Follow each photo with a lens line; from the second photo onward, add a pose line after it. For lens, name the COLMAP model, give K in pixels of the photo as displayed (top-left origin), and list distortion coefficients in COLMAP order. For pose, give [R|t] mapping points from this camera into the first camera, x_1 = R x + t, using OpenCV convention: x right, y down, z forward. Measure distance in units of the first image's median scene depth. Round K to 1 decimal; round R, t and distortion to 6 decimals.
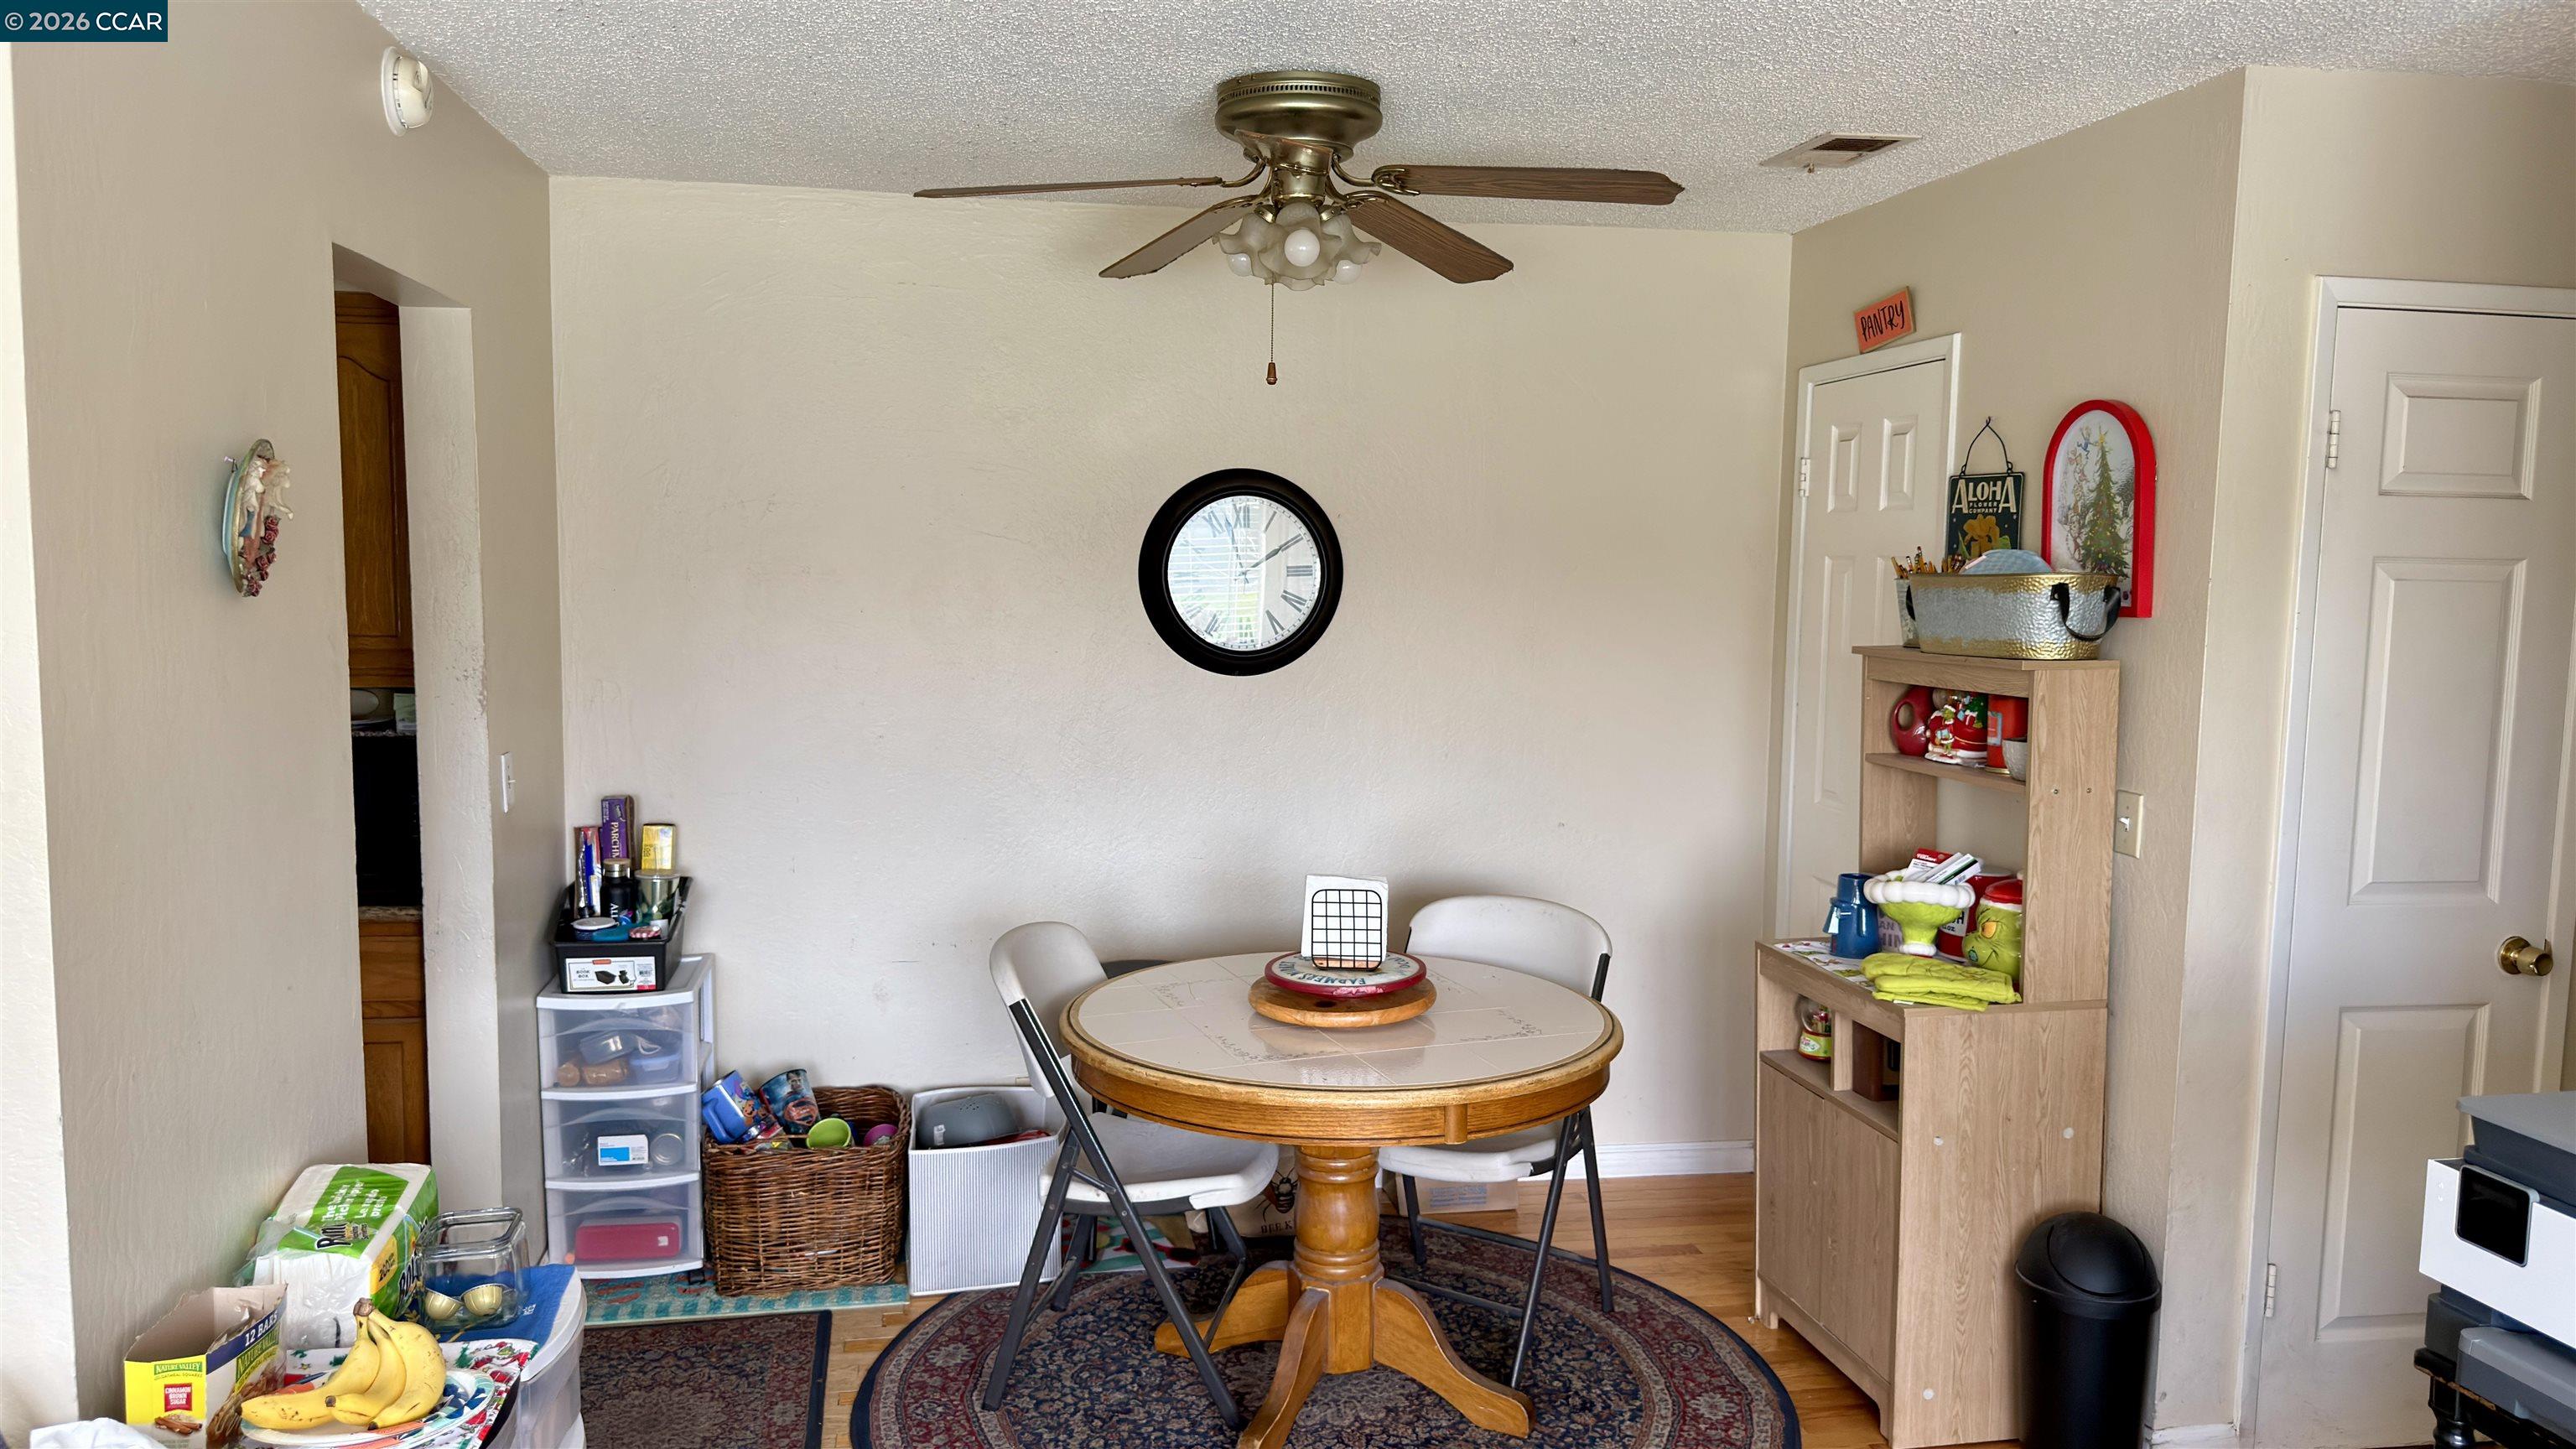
lens RADIAL K [[1813.0, 0, 1288.0], [0, 1813.0, 724.5], [0, 0, 1]] dist [-0.005243, -0.005888]
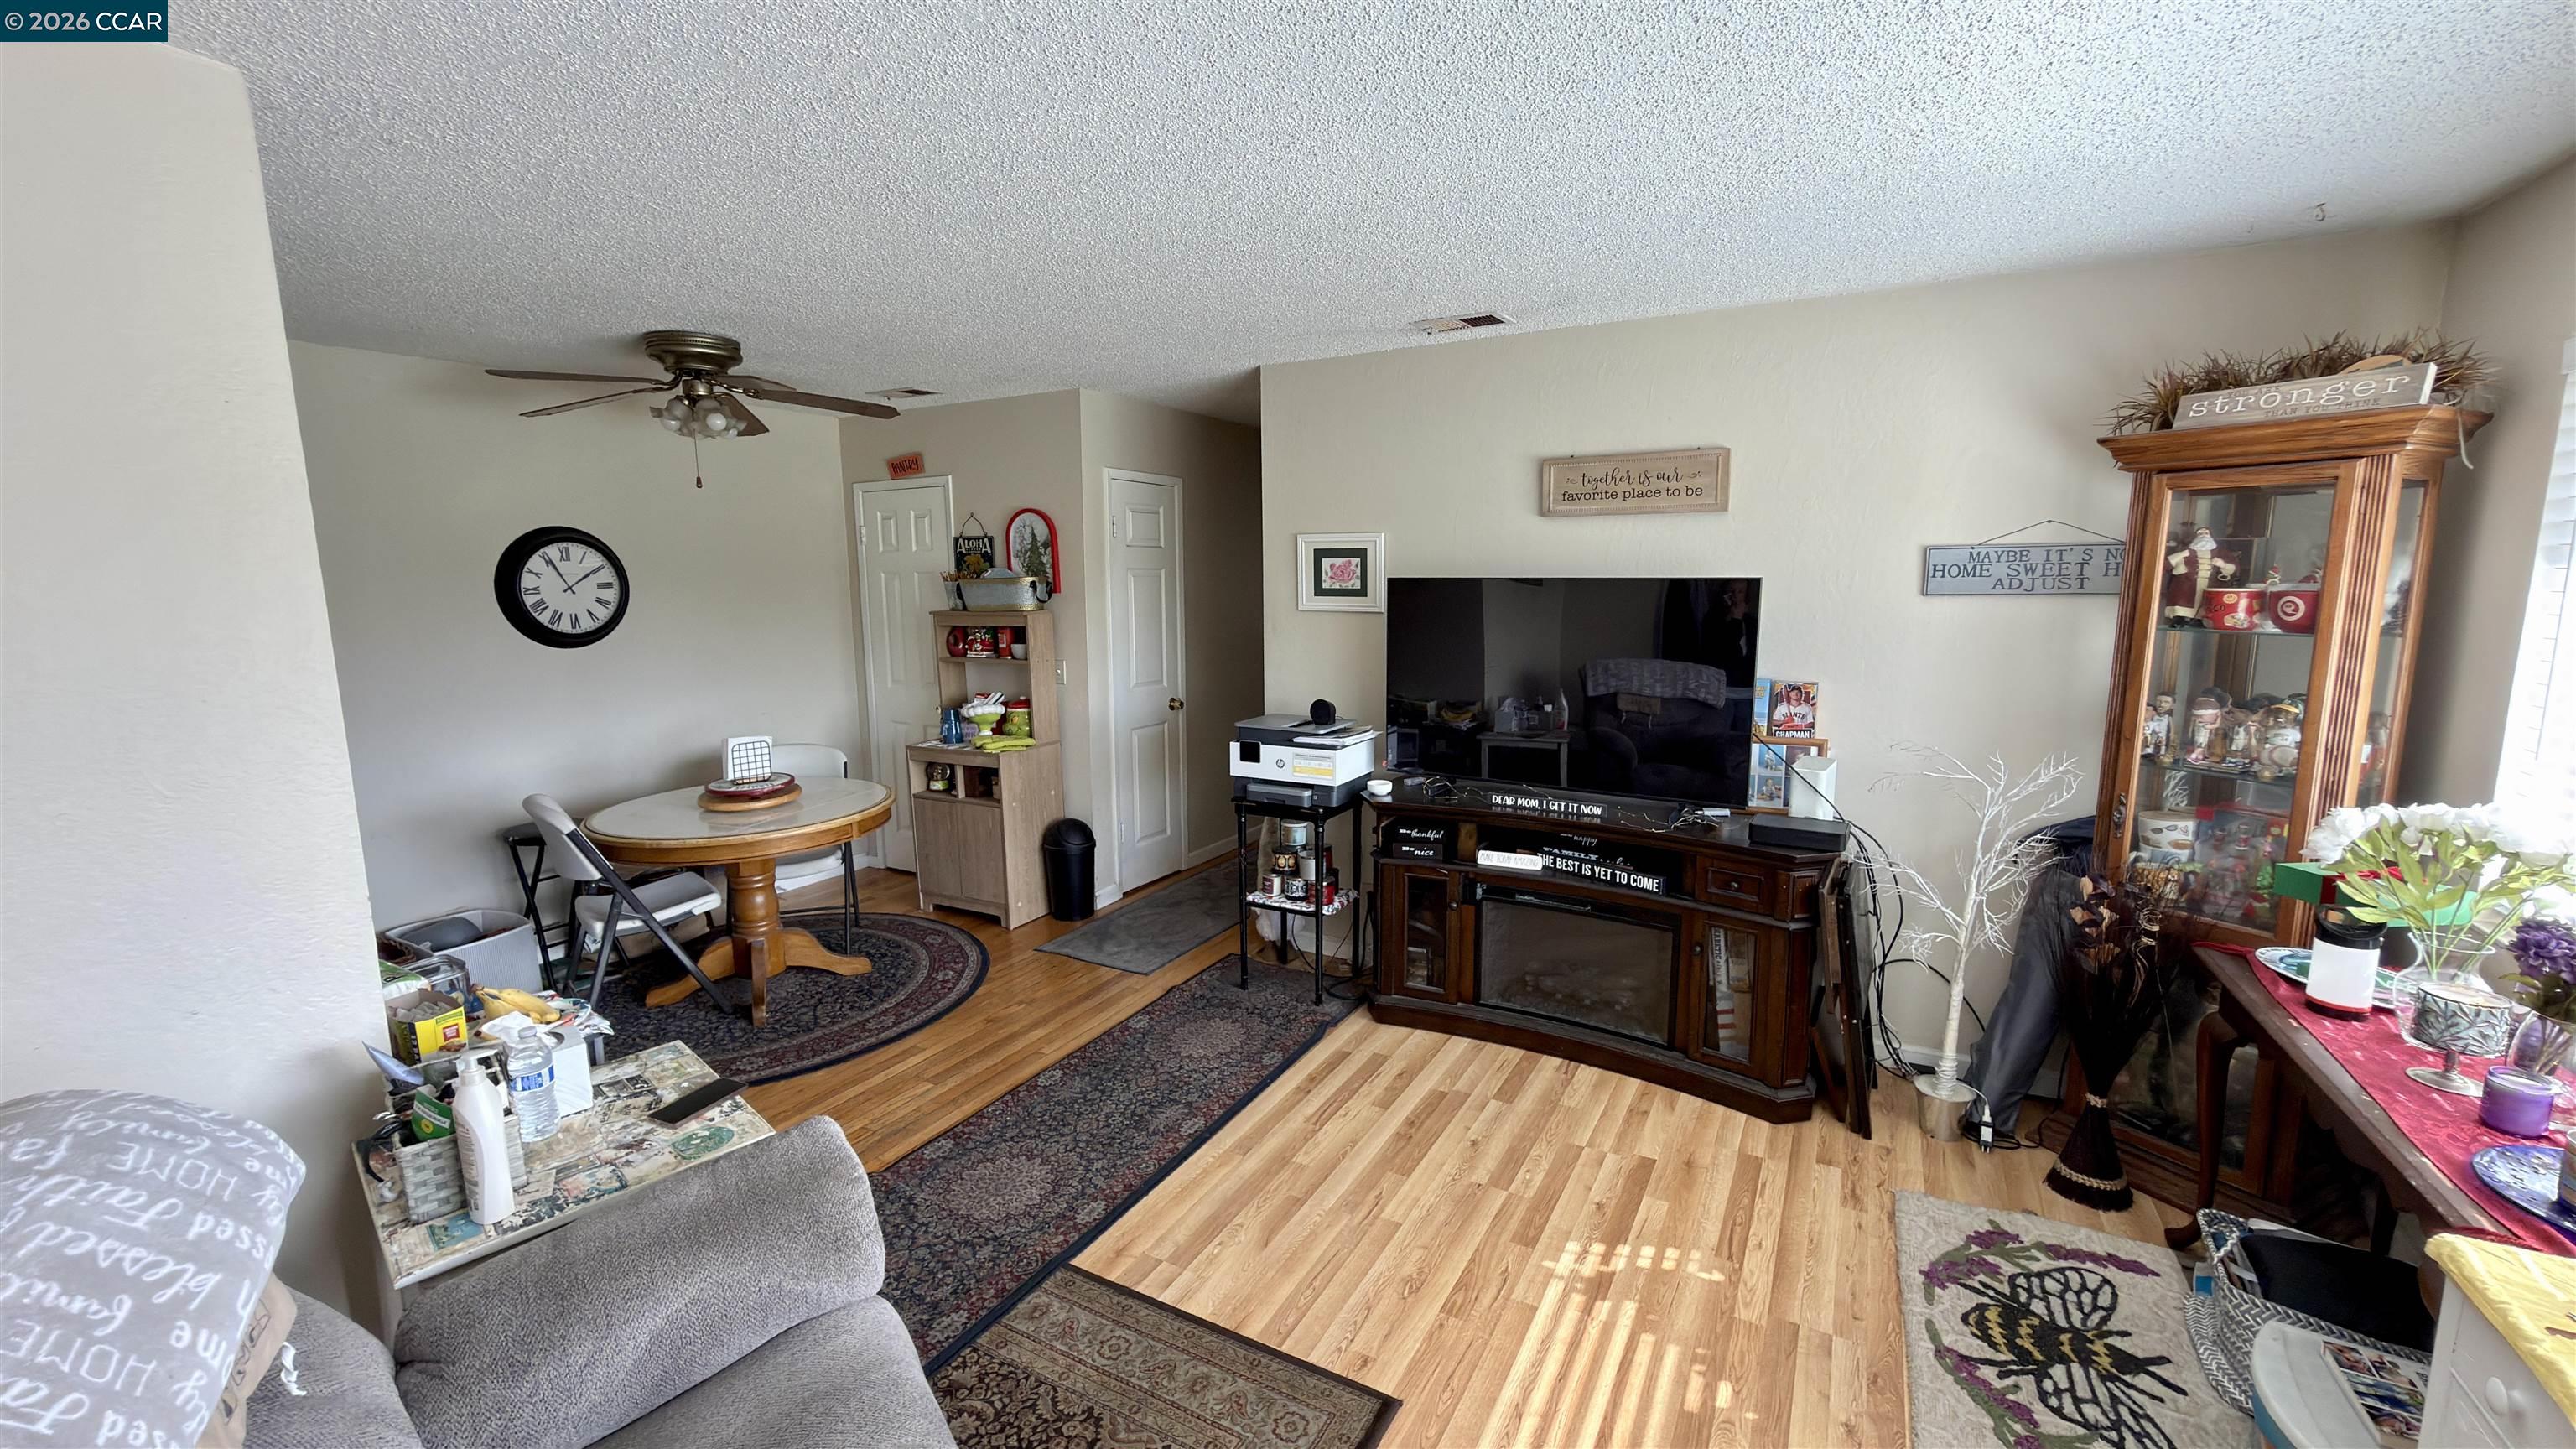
lens RADIAL K [[1024.4, 0, 1286.3], [0, 1024.4, 721.6], [0, 0, 1]] dist [0.001908, 0.000317]
pose [[0.622657, -0.132215, 0.771244, -0.476132], [0.091531, 0.991162, 0.096019, 0.013363], [-0.777123, 0.010806, 0.629256, -0.187965]]
